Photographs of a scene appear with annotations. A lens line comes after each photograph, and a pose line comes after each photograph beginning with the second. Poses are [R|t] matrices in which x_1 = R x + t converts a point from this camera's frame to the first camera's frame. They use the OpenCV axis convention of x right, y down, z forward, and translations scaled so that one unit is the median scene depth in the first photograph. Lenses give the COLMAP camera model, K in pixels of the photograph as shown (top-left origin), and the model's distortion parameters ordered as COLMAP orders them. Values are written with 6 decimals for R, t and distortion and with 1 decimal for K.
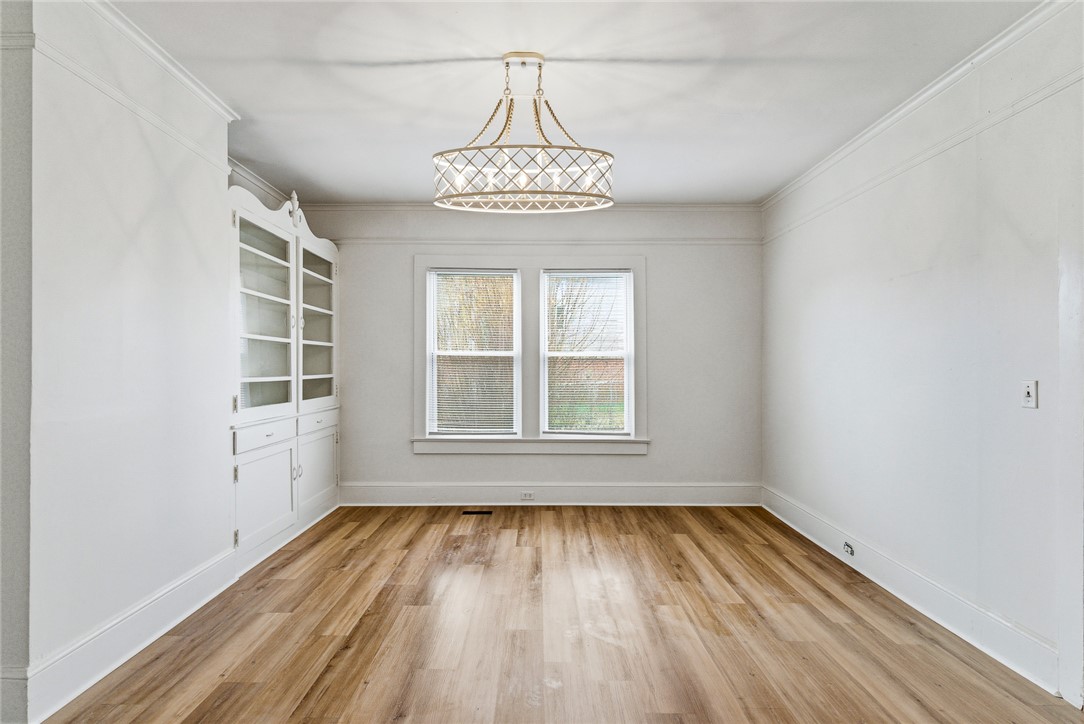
lens RADIAL K [[491.3, 0, 547.5], [0, 491.3, 367.6], [0, 0, 1]] dist [-0.002186, 0.000292]
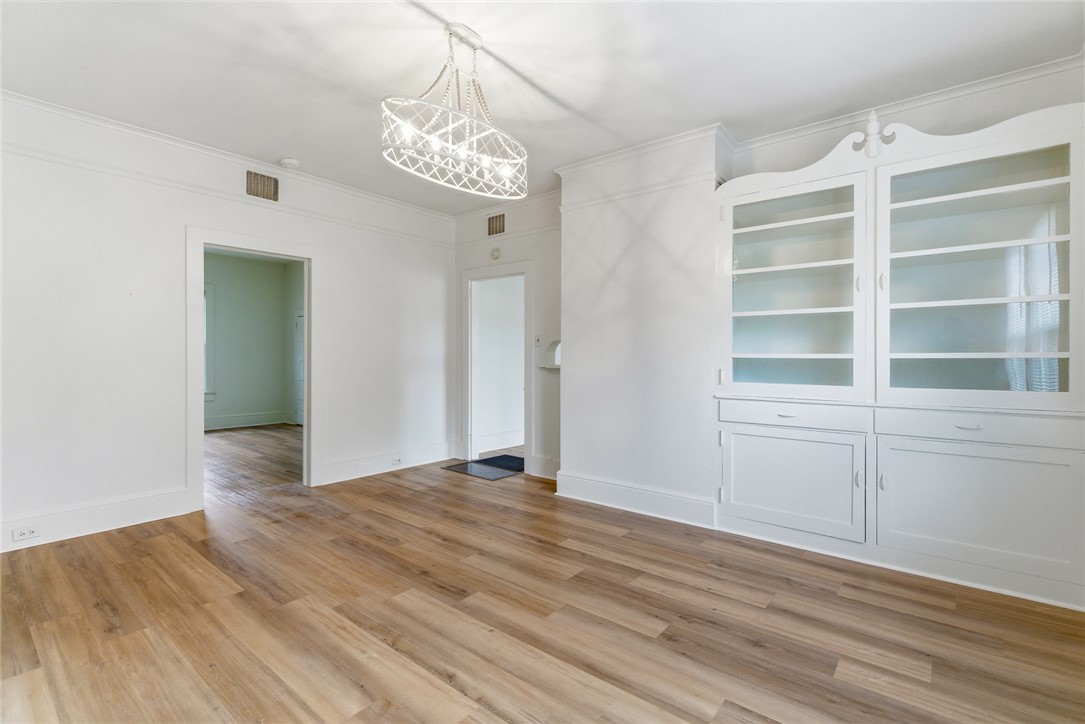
lens RADIAL K [[491.7, 0, 544.3], [0, 491.7, 356.1], [0, 0, 1]] dist [-0.002186, 0.000292]
pose [[-0.611464, -0.001069, -0.791271, 0.513101], [-0.001420, 0.999999, -0.000253, 0.029579], [0.791271, 0.000969, -0.611465, 1.376440]]
